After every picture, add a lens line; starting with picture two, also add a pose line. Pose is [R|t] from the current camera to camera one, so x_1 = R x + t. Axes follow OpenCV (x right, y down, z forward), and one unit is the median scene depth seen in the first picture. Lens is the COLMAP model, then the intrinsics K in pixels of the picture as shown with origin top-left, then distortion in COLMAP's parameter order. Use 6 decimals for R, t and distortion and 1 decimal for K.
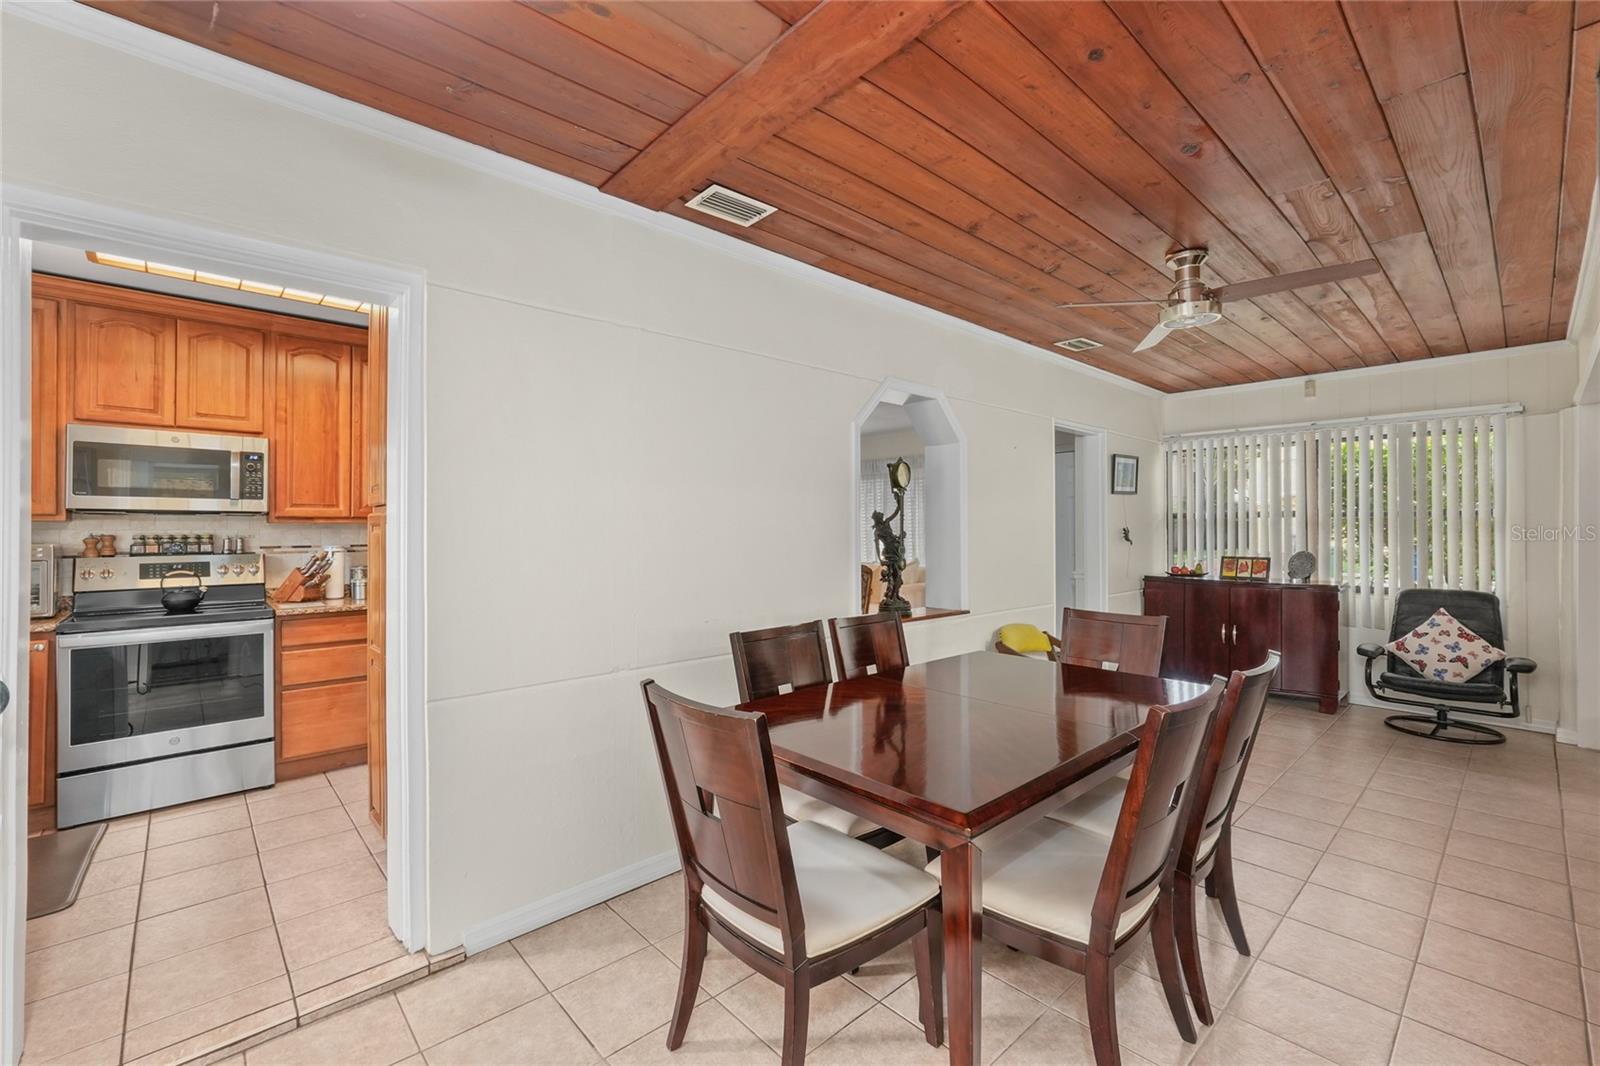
lens RADIAL K [[675.9, 0, 800.0], [0, 675.9, 533.0], [0, 0, 1]] dist [-0.000422, -0.000020]
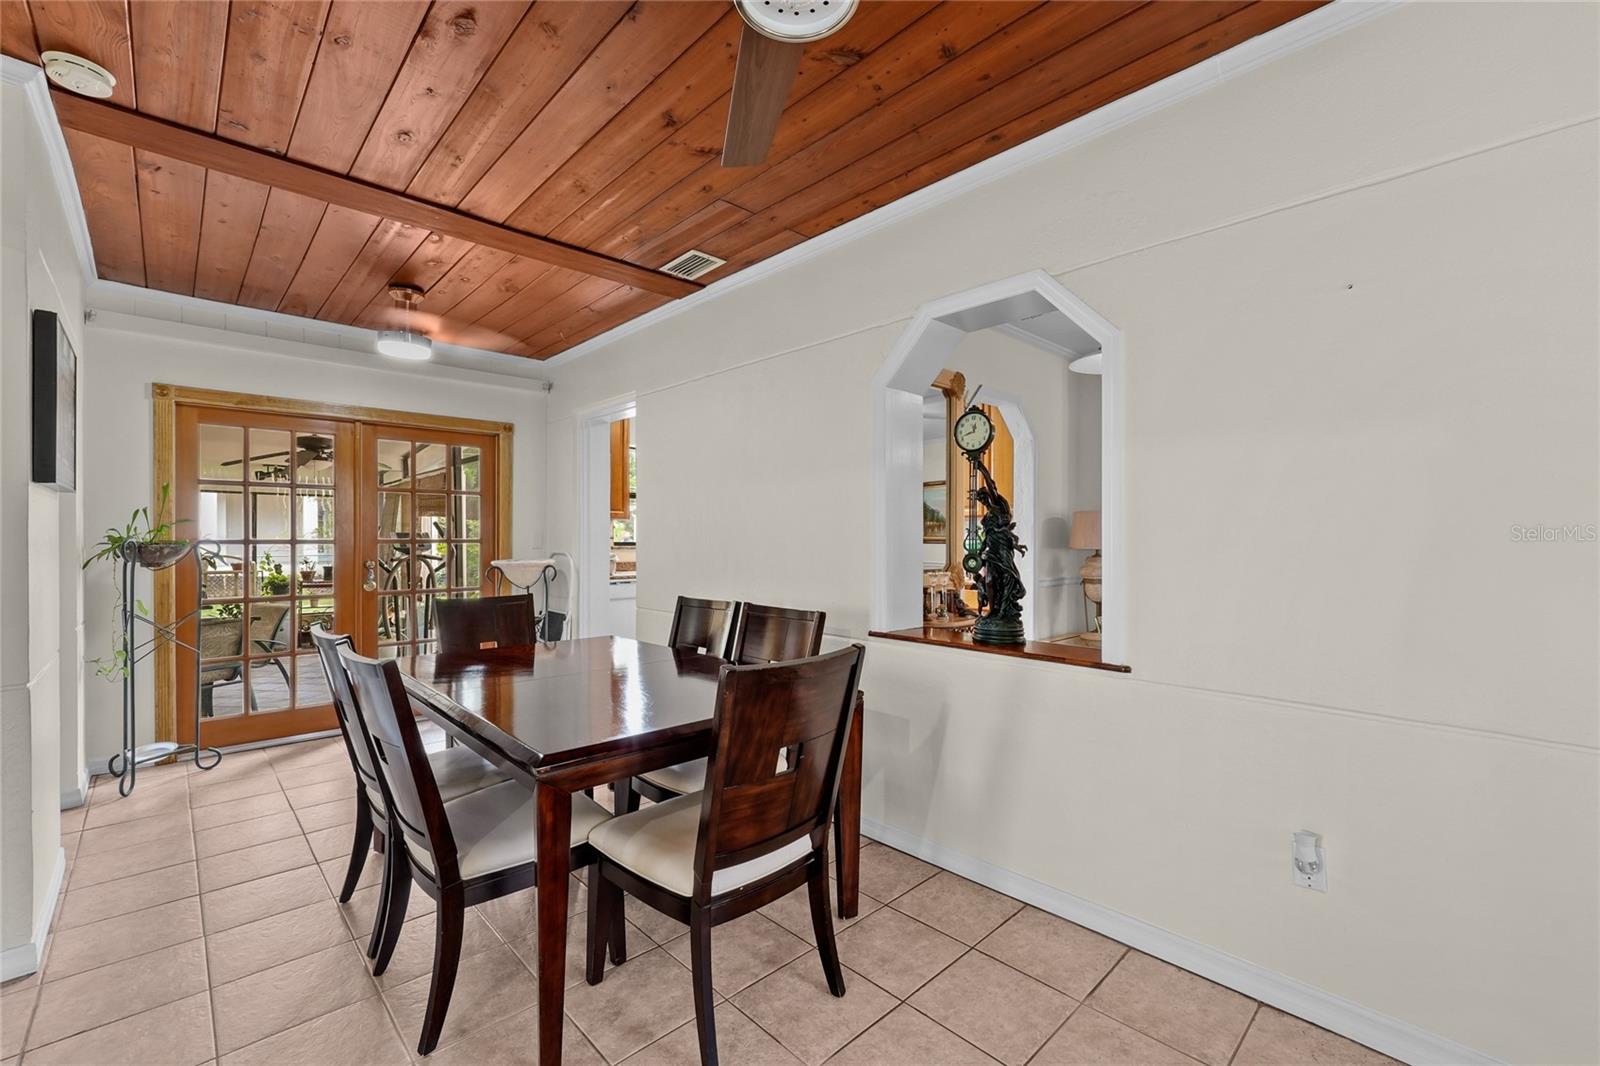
lens RADIAL K [[670.0, 0, 796.3], [0, 670.0, 548.6], [0, 0, 1]] dist [-0.001262, -0.000085]
pose [[0.018305, 0.020193, -0.999629, 0.921276], [-0.004129, 0.999789, 0.020121, 0.021282], [0.999824, 0.003759, 0.018385, 0.915912]]
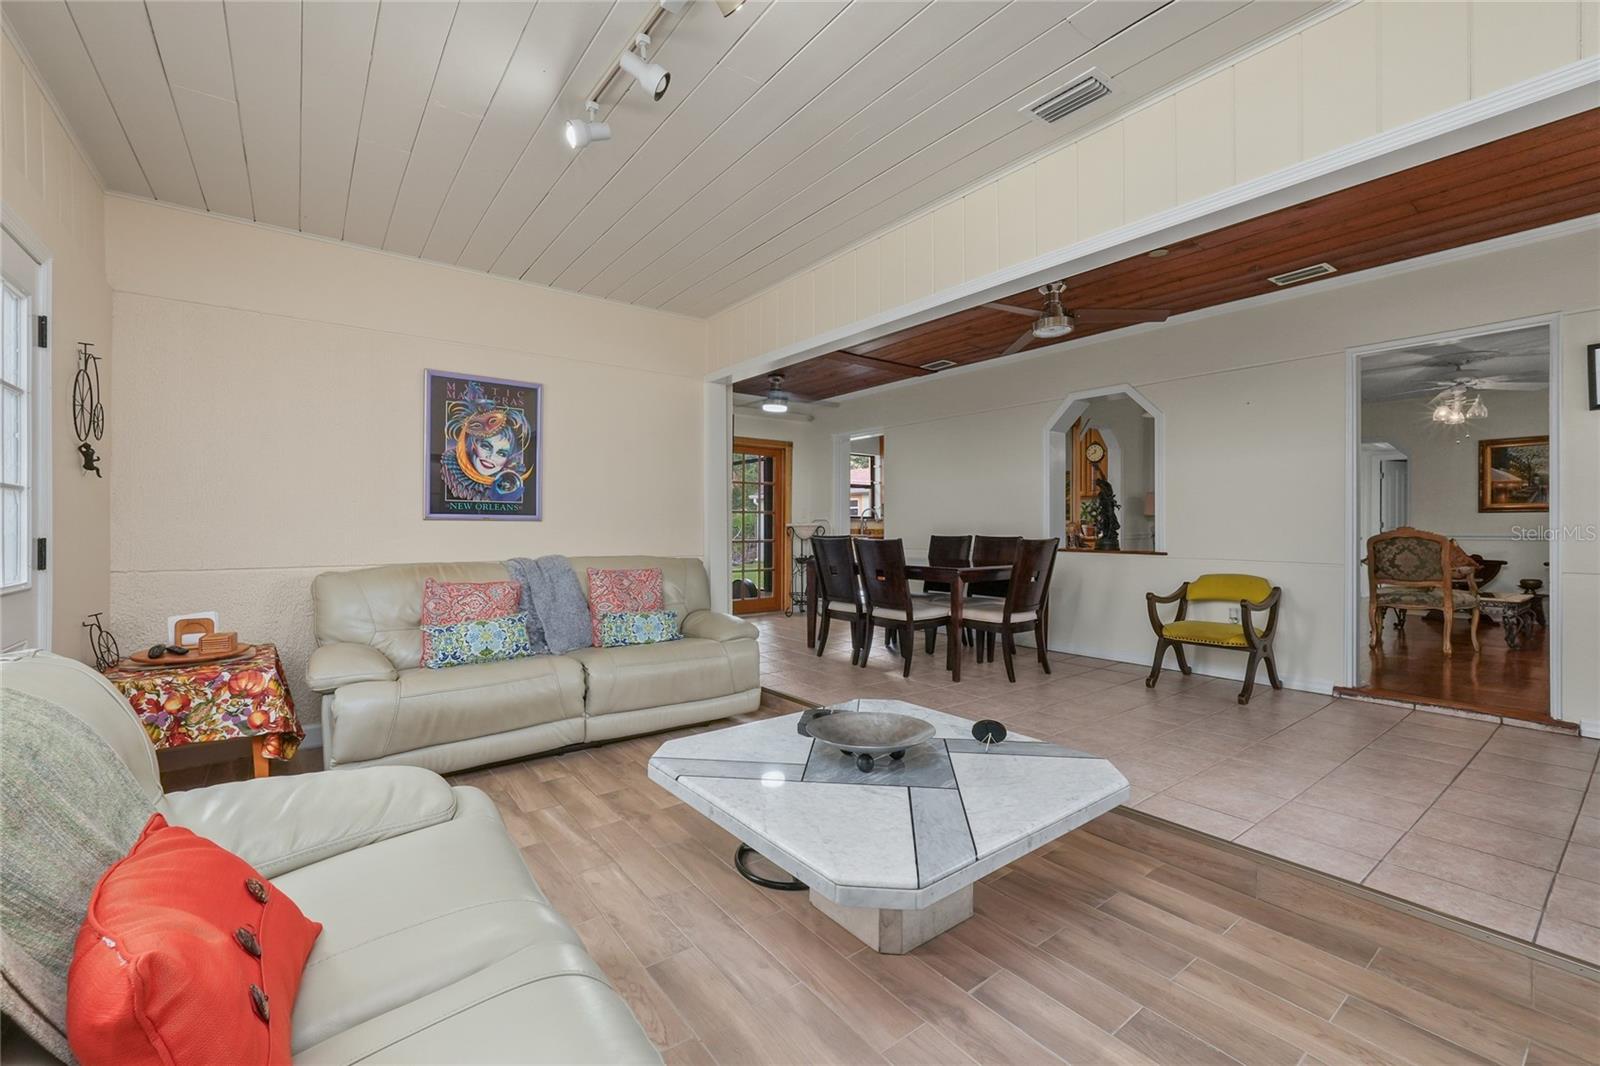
lens RADIAL K [[675.9, 0, 800.0], [0, 675.9, 533.0], [0, 0, 1]] dist [-0.000422, -0.000020]
pose [[-0.069276, 0.011112, -0.997536, 1.867815], [-0.001620, 0.999935, 0.011252, 0.082608], [0.997596, 0.002396, -0.069253, 0.524927]]
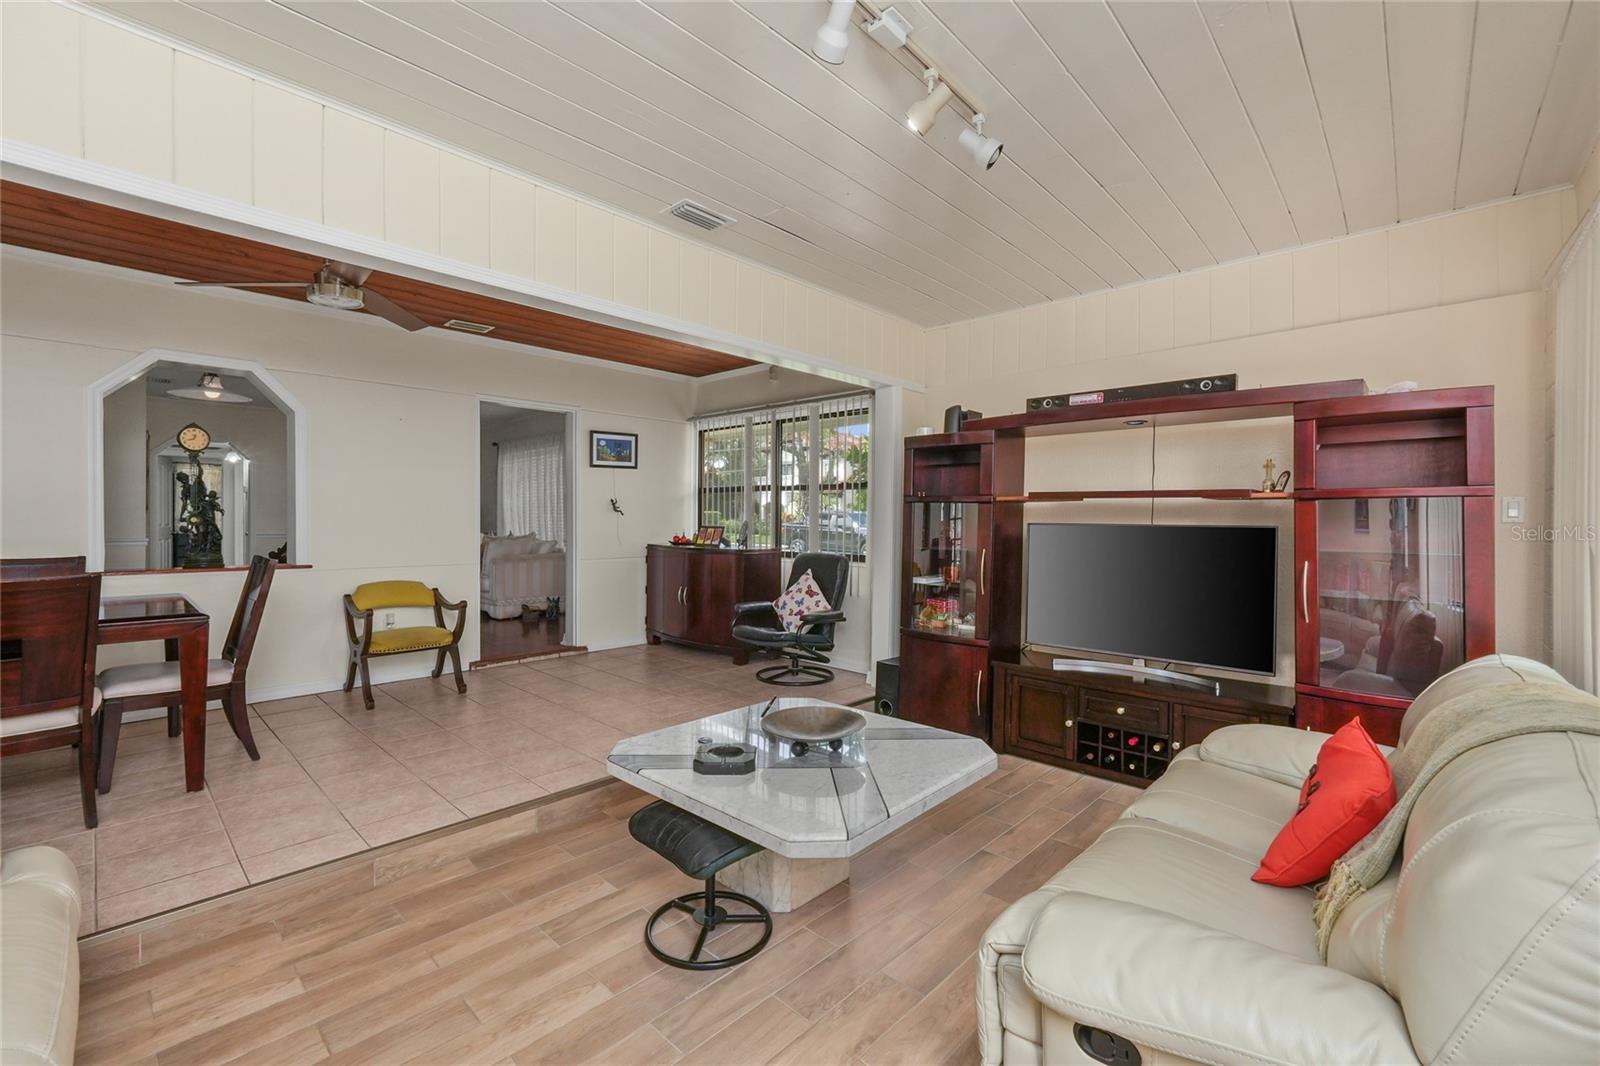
lens RADIAL K [[686.4, 0, 803.7], [0, 686.4, 517.0], [0, 0, 1]] dist [0.000452, 0.000127]
pose [[0.996278, 0.011185, 0.085469, 1.170515], [-0.010406, 0.999900, -0.009550, 0.048630], [-0.085568, 0.008625, 0.996295, -0.211884]]
